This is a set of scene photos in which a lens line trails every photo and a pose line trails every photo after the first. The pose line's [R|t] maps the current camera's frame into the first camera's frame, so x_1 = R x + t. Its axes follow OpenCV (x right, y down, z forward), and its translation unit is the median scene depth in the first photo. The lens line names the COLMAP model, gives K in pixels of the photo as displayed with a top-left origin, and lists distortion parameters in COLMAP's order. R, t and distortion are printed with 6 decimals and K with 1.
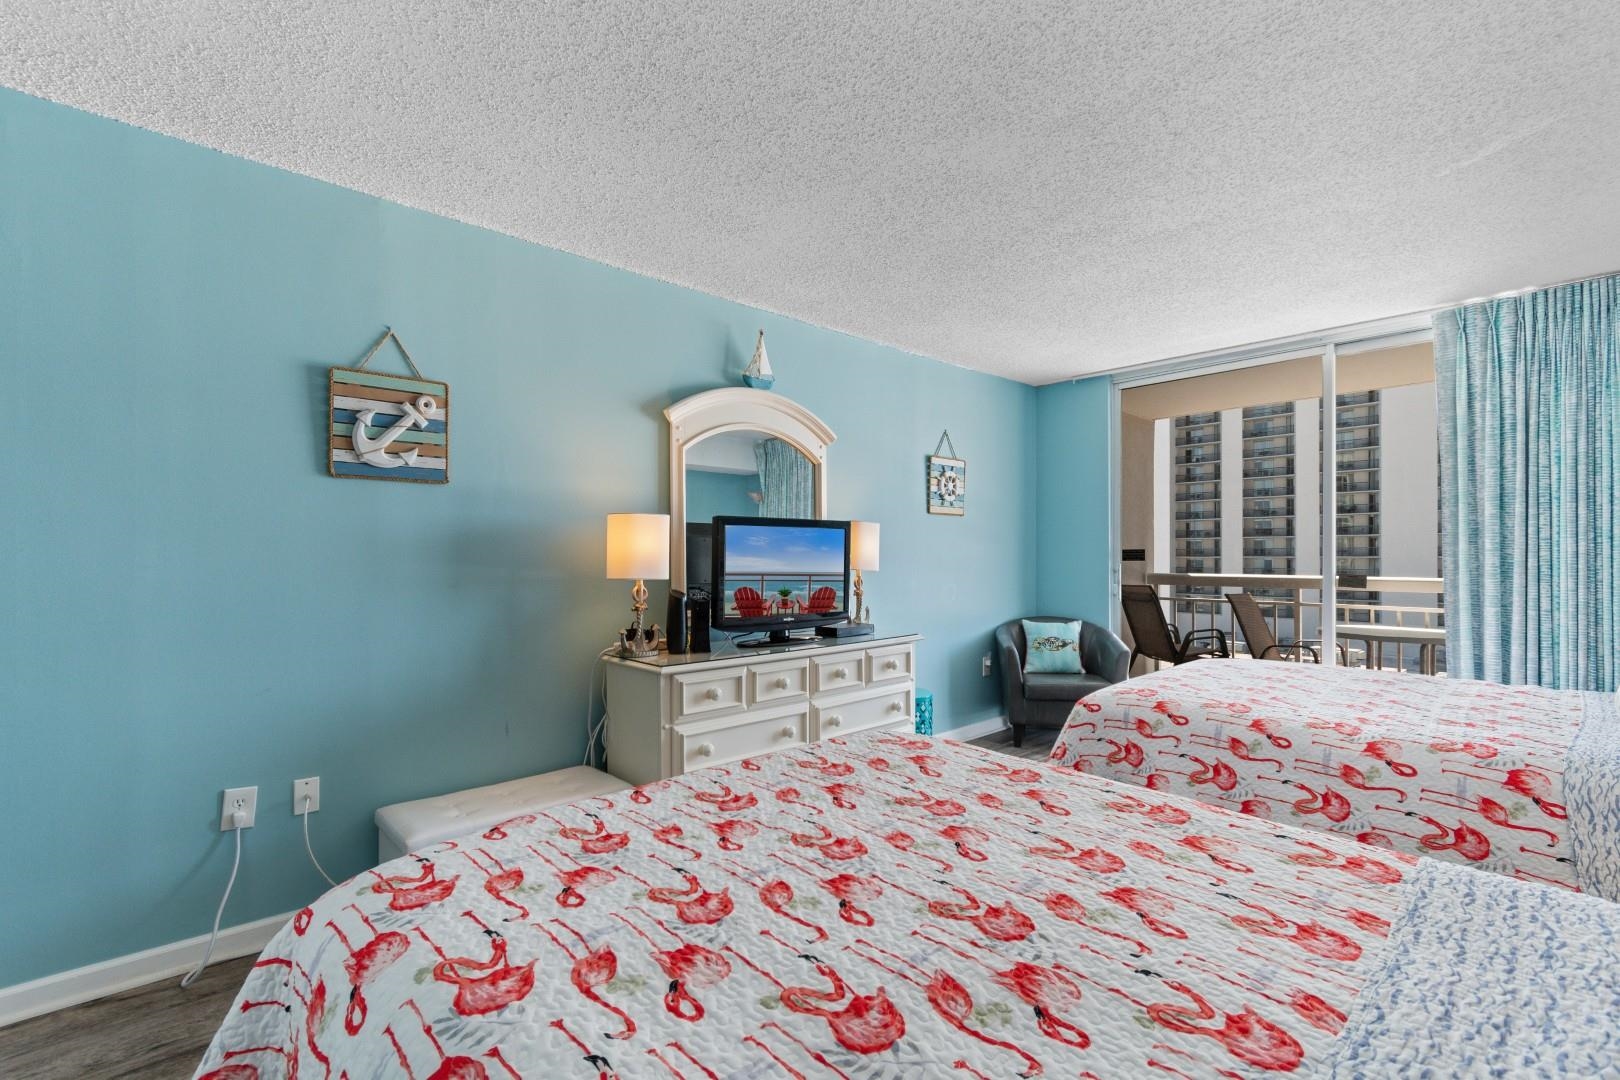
lens RADIAL K [[723.7, 0, 806.8], [0, 723.7, 555.4], [0, 0, 1]] dist [0.004970, -0.001410]
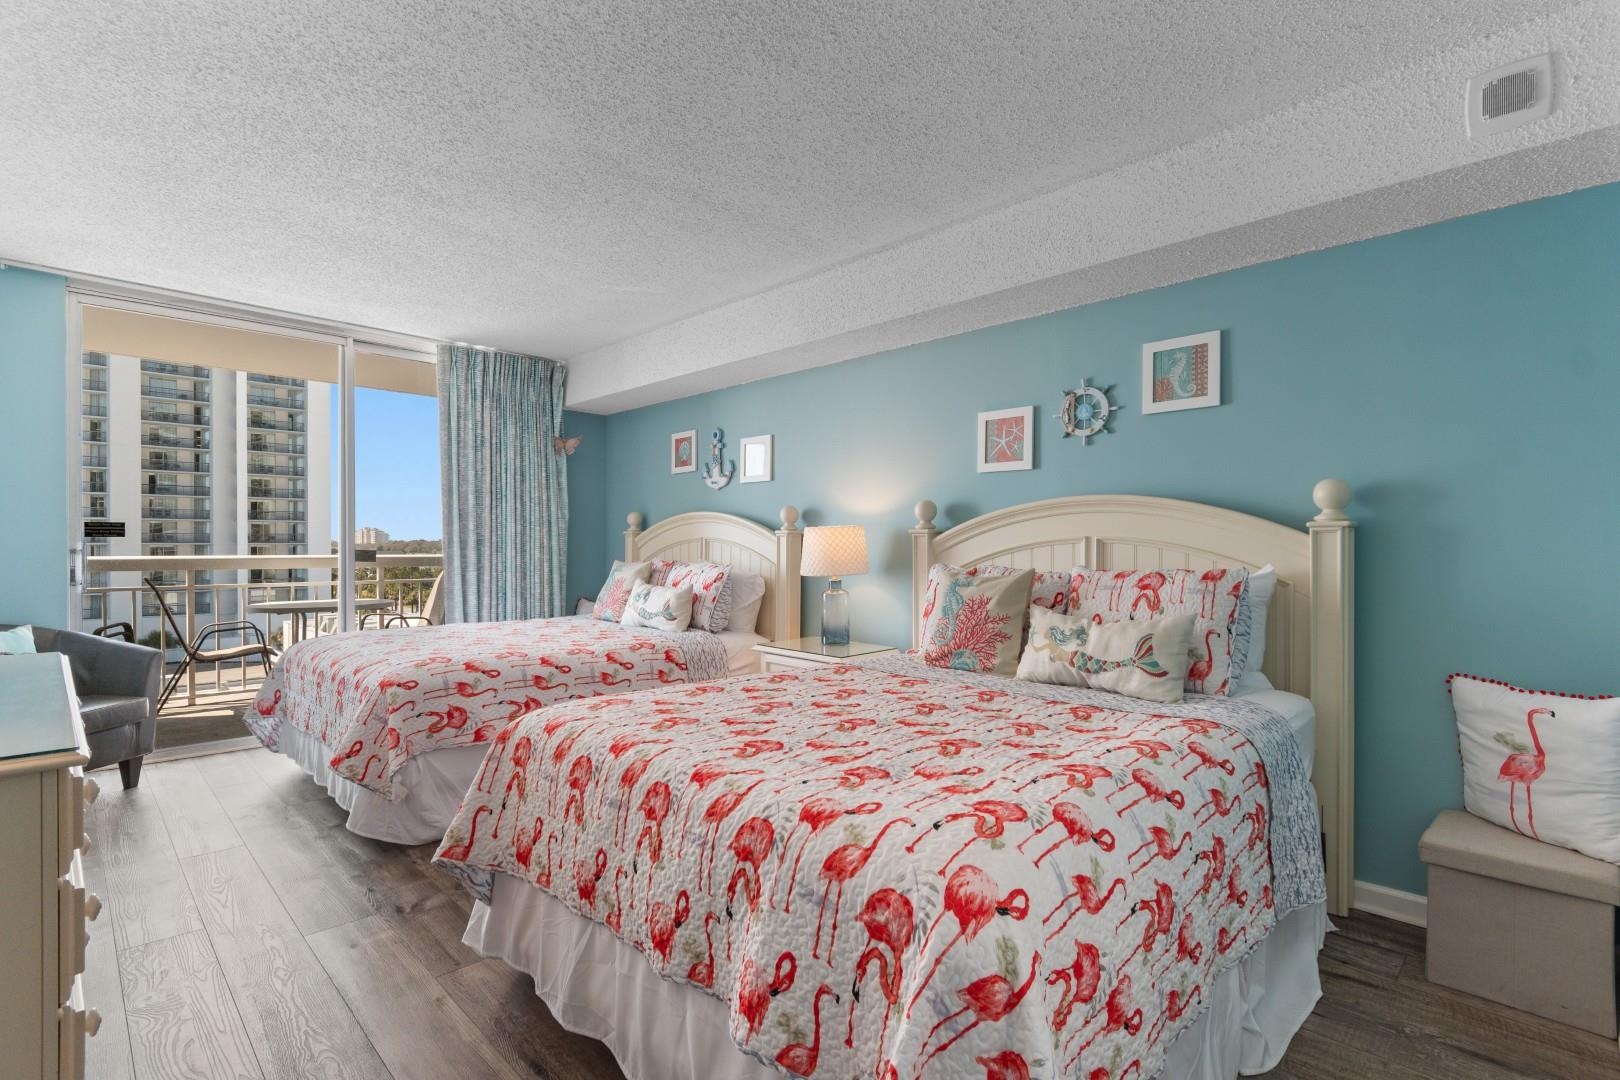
lens RADIAL K [[759.0, 0, 807.9], [0, 759.0, 545.2], [0, 0, 1]] dist [0.009642, -0.010129]
pose [[-0.028778, -0.000113, 0.999586, -0.148010], [-0.003894, 0.999992, 0.000001, 0.005310], [-0.999578, -0.003892, -0.028778, 0.116669]]
